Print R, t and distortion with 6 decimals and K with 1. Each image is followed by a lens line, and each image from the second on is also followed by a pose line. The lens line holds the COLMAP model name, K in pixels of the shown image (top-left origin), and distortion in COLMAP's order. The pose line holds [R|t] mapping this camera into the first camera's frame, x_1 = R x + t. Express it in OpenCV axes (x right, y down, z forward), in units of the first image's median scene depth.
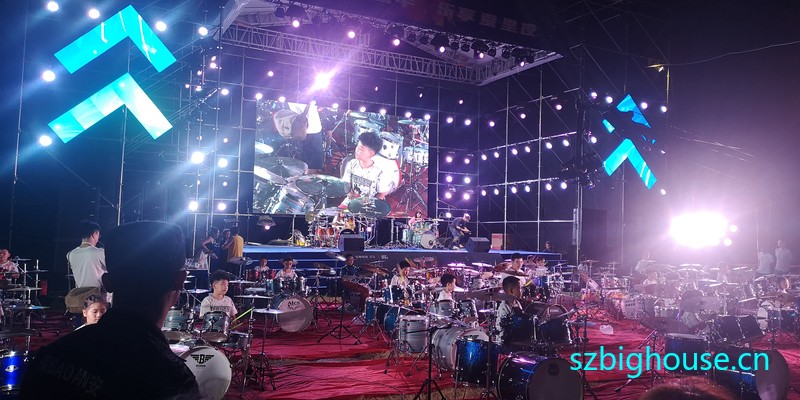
lens RADIAL K [[610.8, 0, 401.0], [0, 610.8, 198.3], [0, 0, 1]] dist [0.025744, 0.005381]
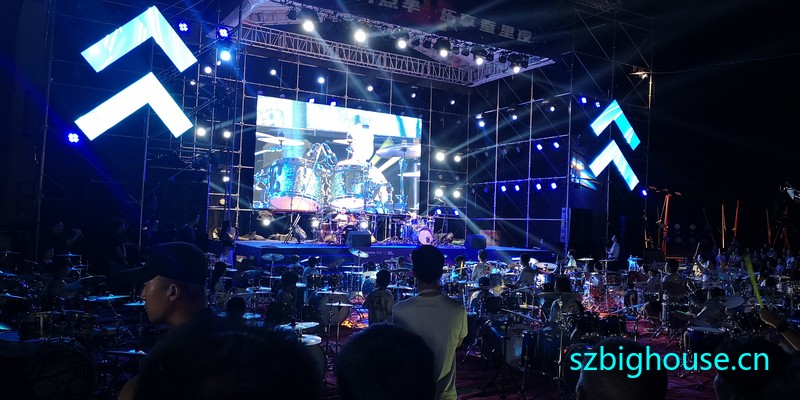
lens RADIAL K [[610.8, 0, 401.6], [0, 610.8, 199.5], [0, 0, 1]] dist [0.025744, 0.005381]
pose [[0.998028, 0.012989, 0.061409, -0.060048], [-0.013944, 0.999788, 0.015151, -0.009415], [-0.061199, -0.015977, 0.997998, -0.033402]]
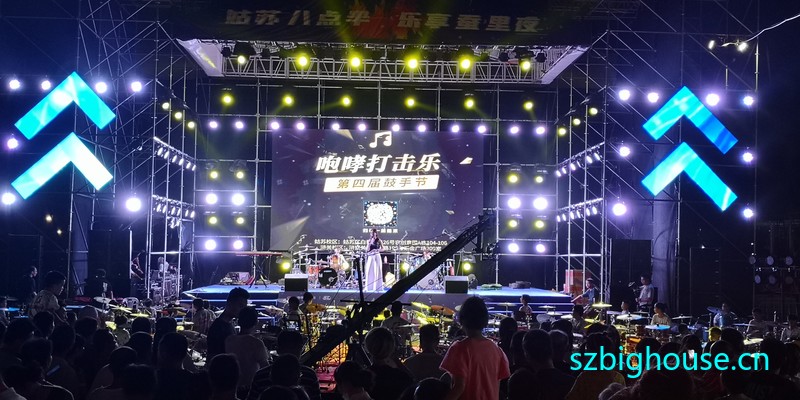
lens RADIAL K [[855.4, 0, 397.9], [0, 855.4, 218.6], [0, 0, 1]] dist [0.001867, 0.000000]
pose [[0.906469, -0.030274, -0.421185, 0.513235], [0.032971, 0.999456, -0.000879, -0.017692], [0.420983, -0.013090, 0.906974, -0.120768]]
